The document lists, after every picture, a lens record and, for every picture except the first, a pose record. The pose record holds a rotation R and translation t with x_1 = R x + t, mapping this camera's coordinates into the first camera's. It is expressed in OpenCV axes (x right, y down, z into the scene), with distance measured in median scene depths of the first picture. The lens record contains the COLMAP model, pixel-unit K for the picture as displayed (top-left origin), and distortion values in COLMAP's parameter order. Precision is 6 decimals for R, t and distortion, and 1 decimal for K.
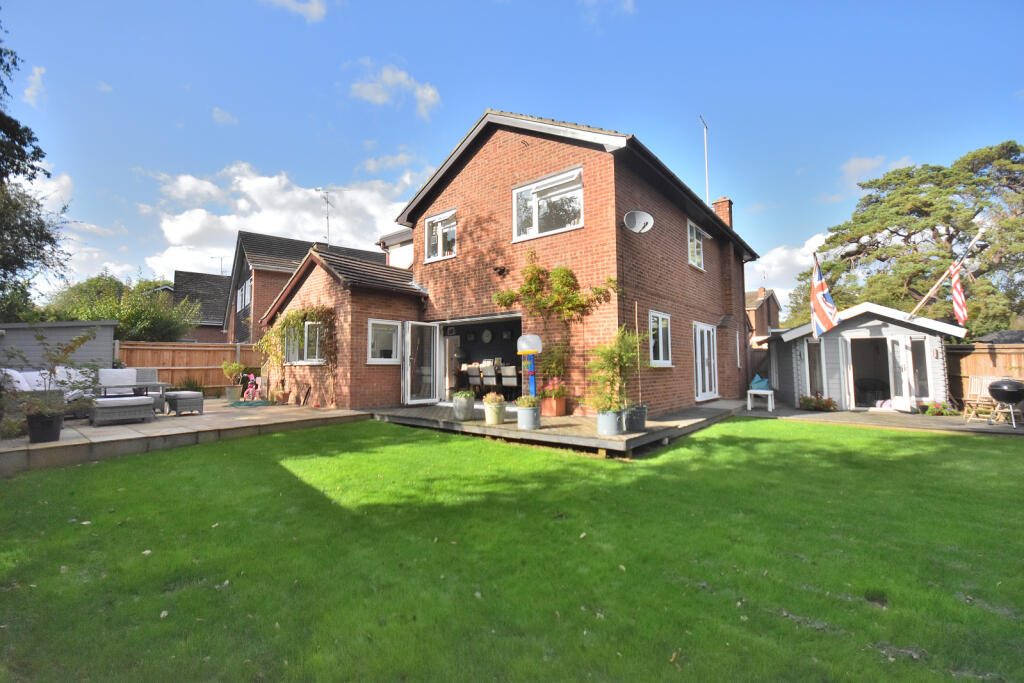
lens RADIAL K [[443.9, 0, 512.1], [0, 443.9, 336.3], [0, 0, 1]] dist [-0.002731, -0.005056]
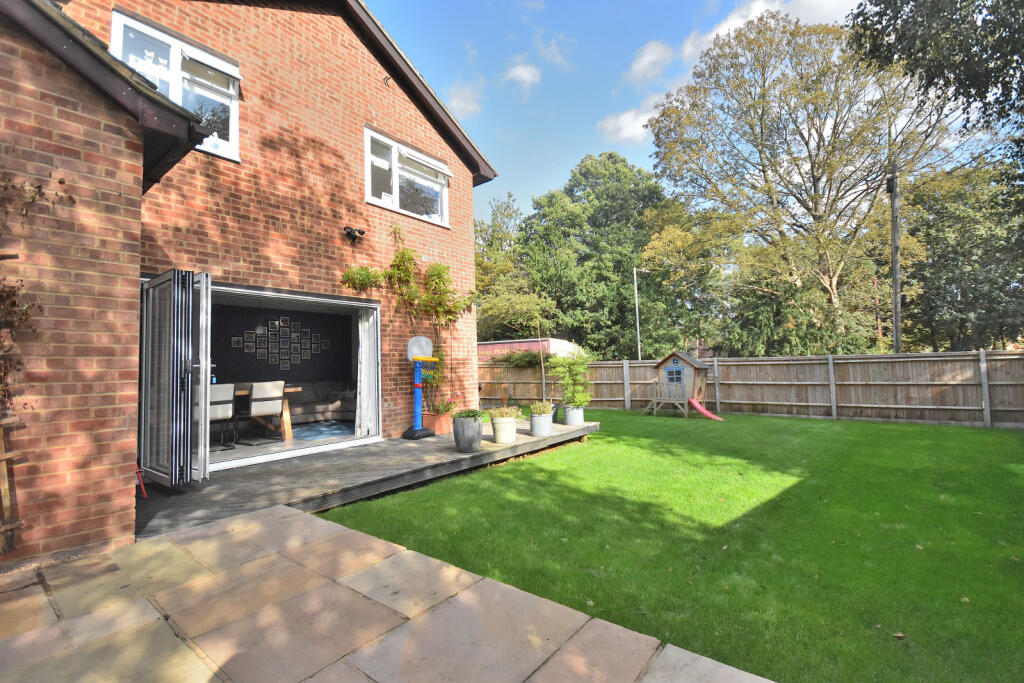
lens RADIAL K [[443.9, 0, 512.7], [0, 443.9, 341.7], [0, 0, 1]] dist [-0.002731, -0.005056]
pose [[-0.039575, 0.064977, 0.997102, -0.695081], [-0.036420, 0.997127, -0.066425, 0.047448], [-0.998553, -0.038943, -0.037095, 0.794422]]
